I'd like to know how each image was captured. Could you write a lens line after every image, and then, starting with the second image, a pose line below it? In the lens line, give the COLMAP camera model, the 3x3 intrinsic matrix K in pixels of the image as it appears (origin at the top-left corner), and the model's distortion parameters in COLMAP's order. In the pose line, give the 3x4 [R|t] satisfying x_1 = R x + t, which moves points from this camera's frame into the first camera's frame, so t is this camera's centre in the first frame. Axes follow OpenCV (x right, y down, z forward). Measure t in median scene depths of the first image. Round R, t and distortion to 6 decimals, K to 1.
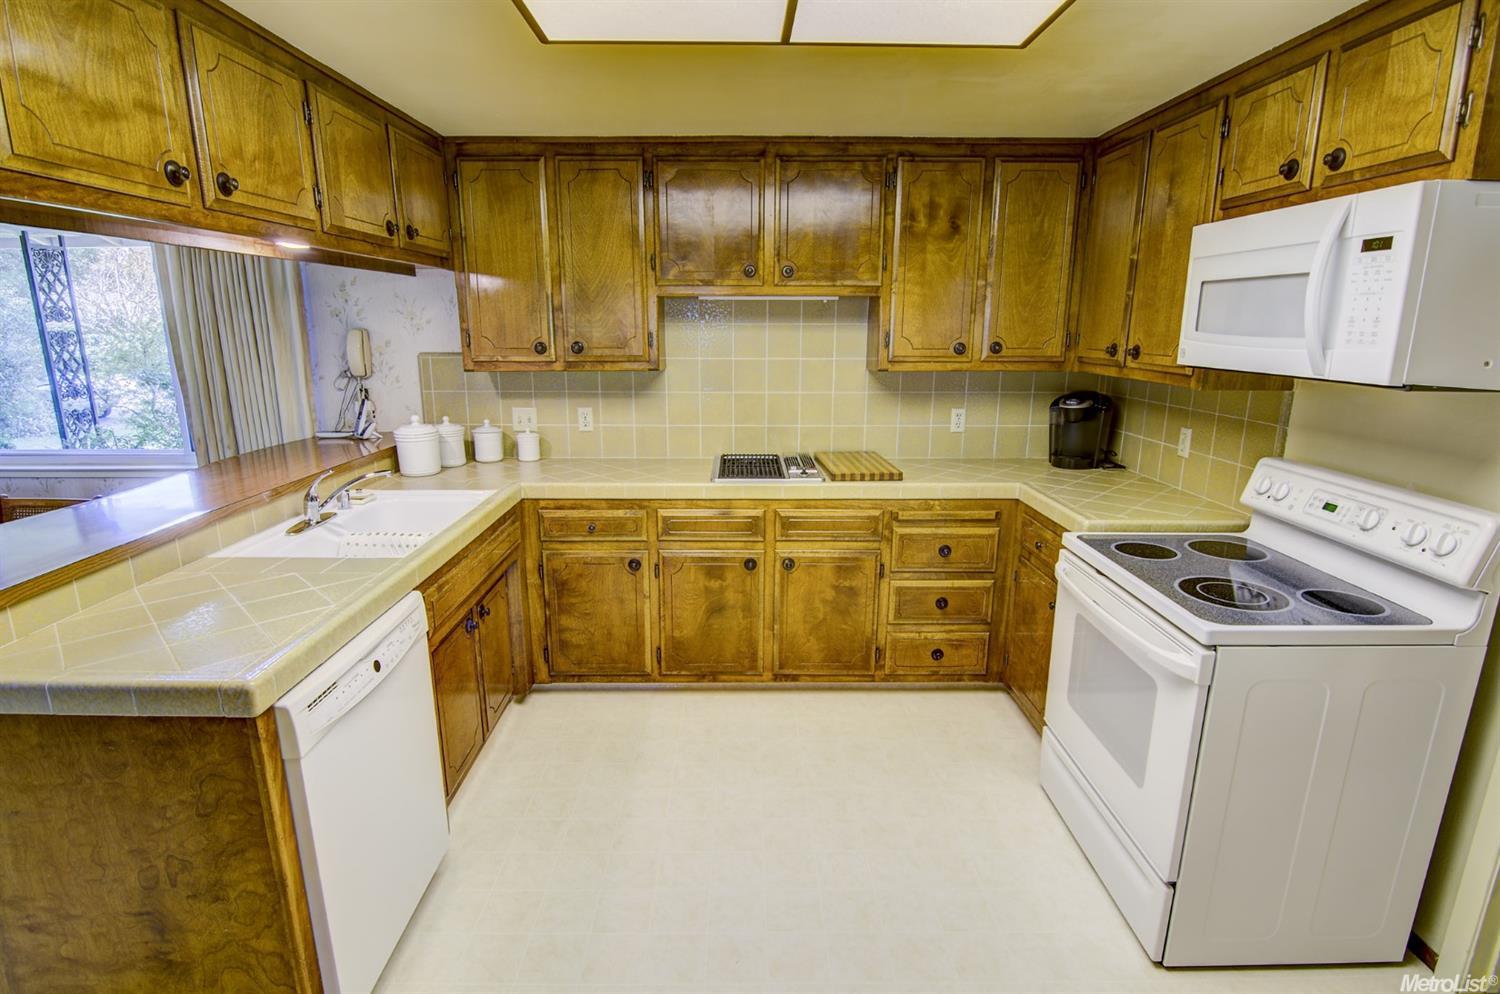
lens RADIAL K [[728.2, 0, 750.0], [0, 728.2, 497.0], [0, 0, 1]] dist [-0.007507, -0.001077]
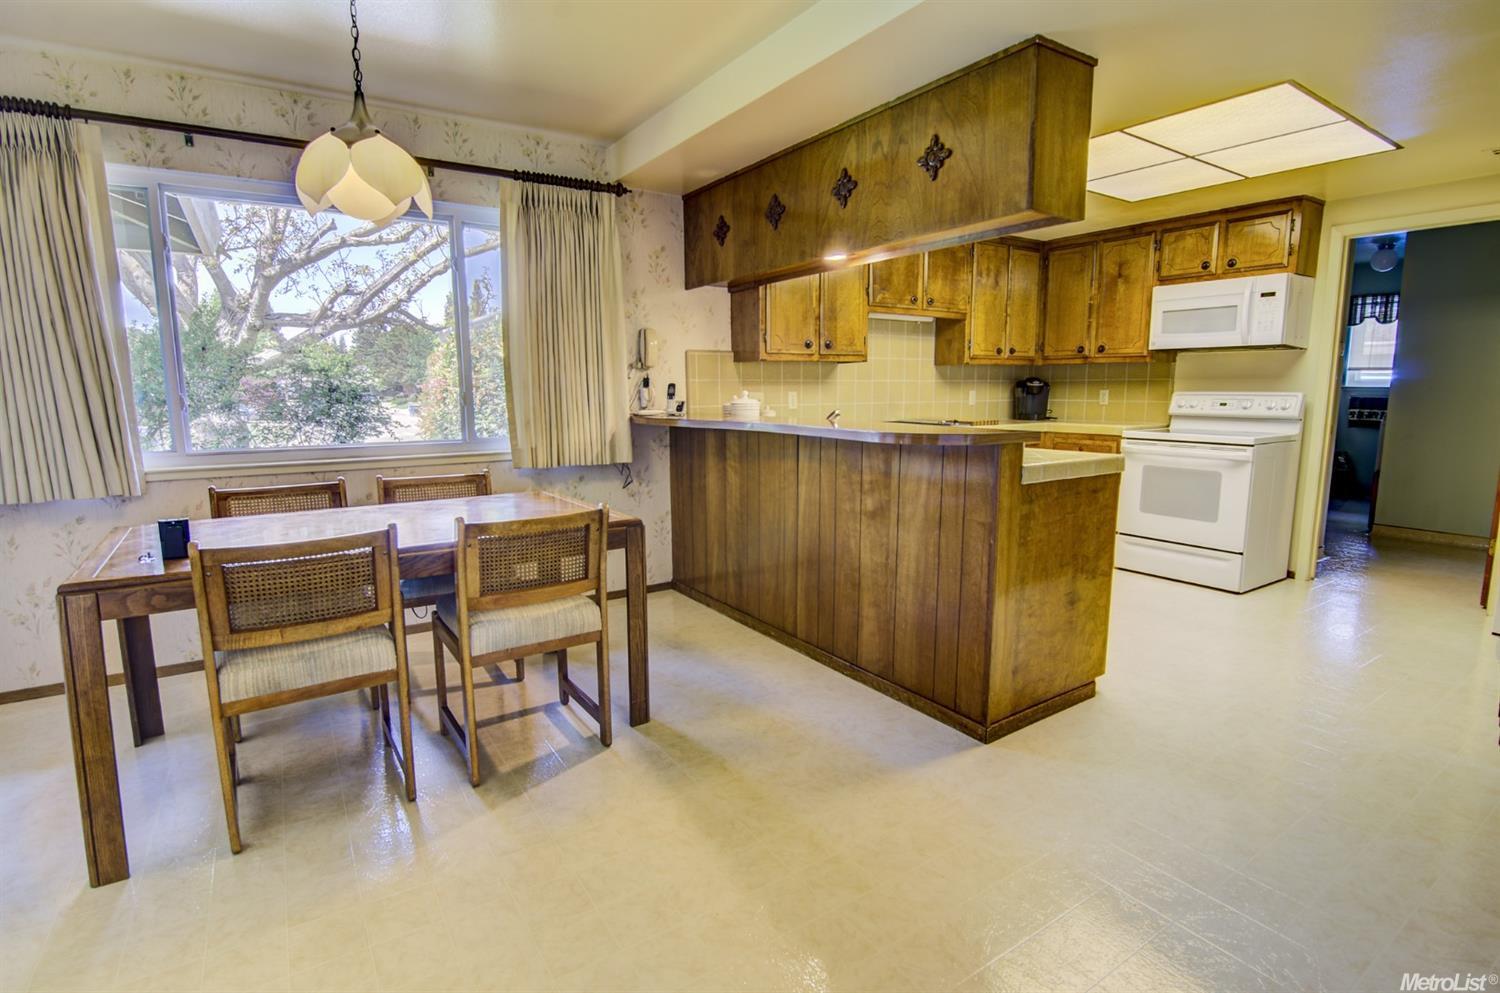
lens RADIAL K [[713.3, 0, 750.0], [0, 713.3, 496.5], [0, 0, 1]] dist [-0.000841, -0.000103]
pose [[0.837105, -0.090252, 0.539546, -1.221089], [0.132717, 0.990336, -0.040253, 0.136215], [-0.530699, 0.105303, 0.840993, -0.081716]]
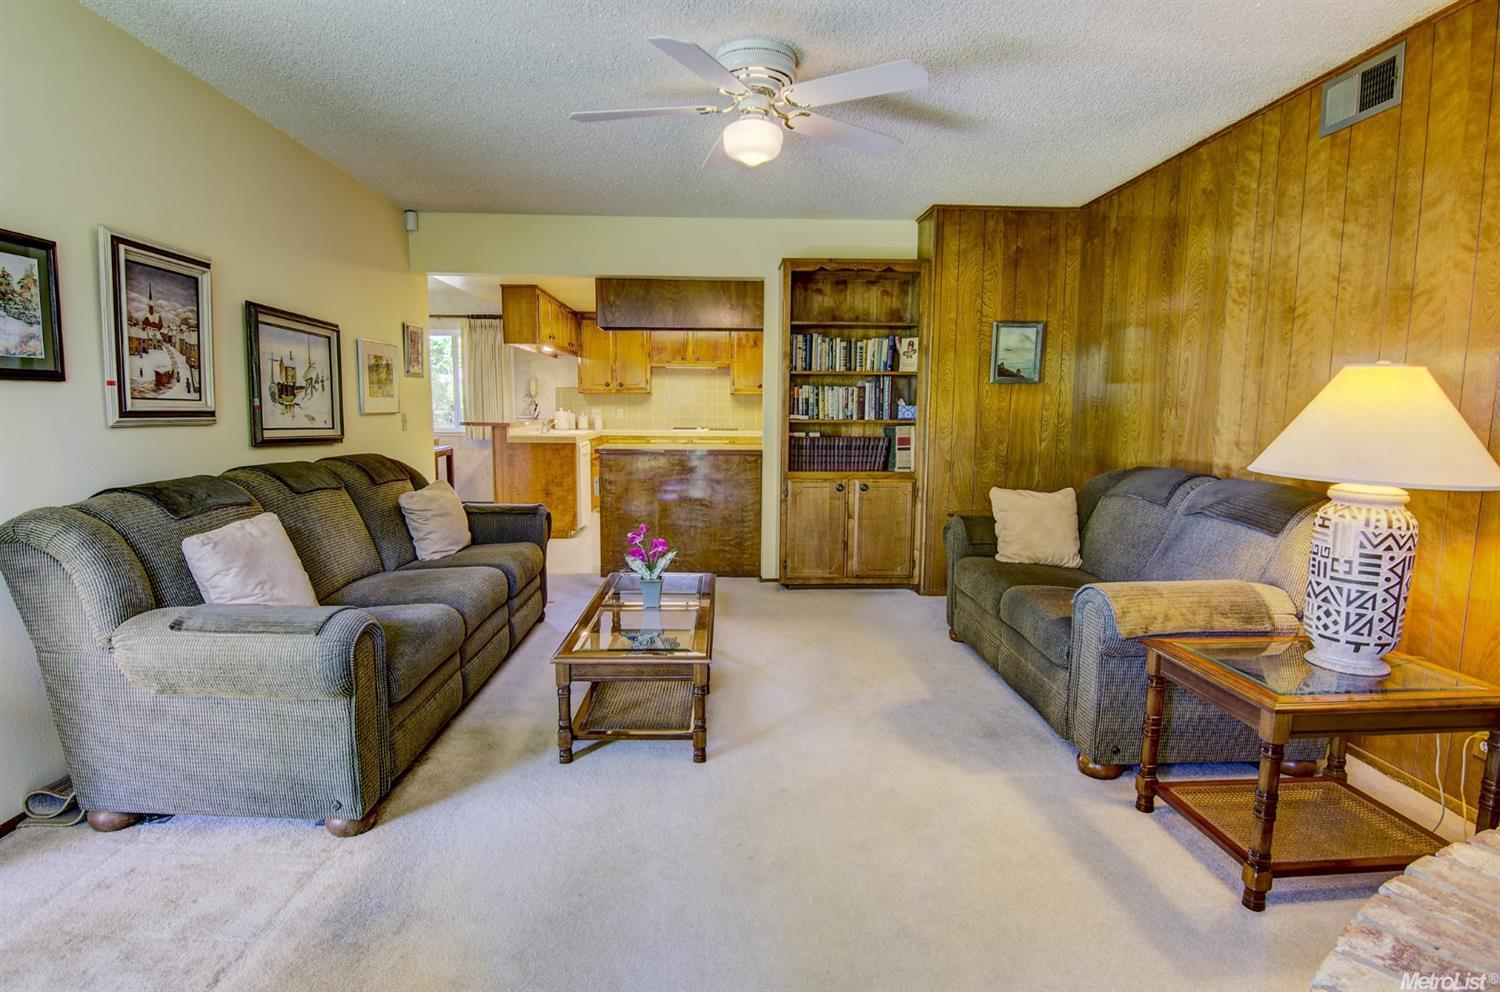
lens RADIAL K [[728.2, 0, 750.0], [0, 728.2, 496.0], [0, 0, 1]] dist [-0.007507, -0.001077]
pose [[0.999122, 0.003076, 0.041782, 0.142016], [0.001543, 0.993923, -0.110071, 0.541431], [-0.041867, 0.110039, 0.993045, -1.783843]]
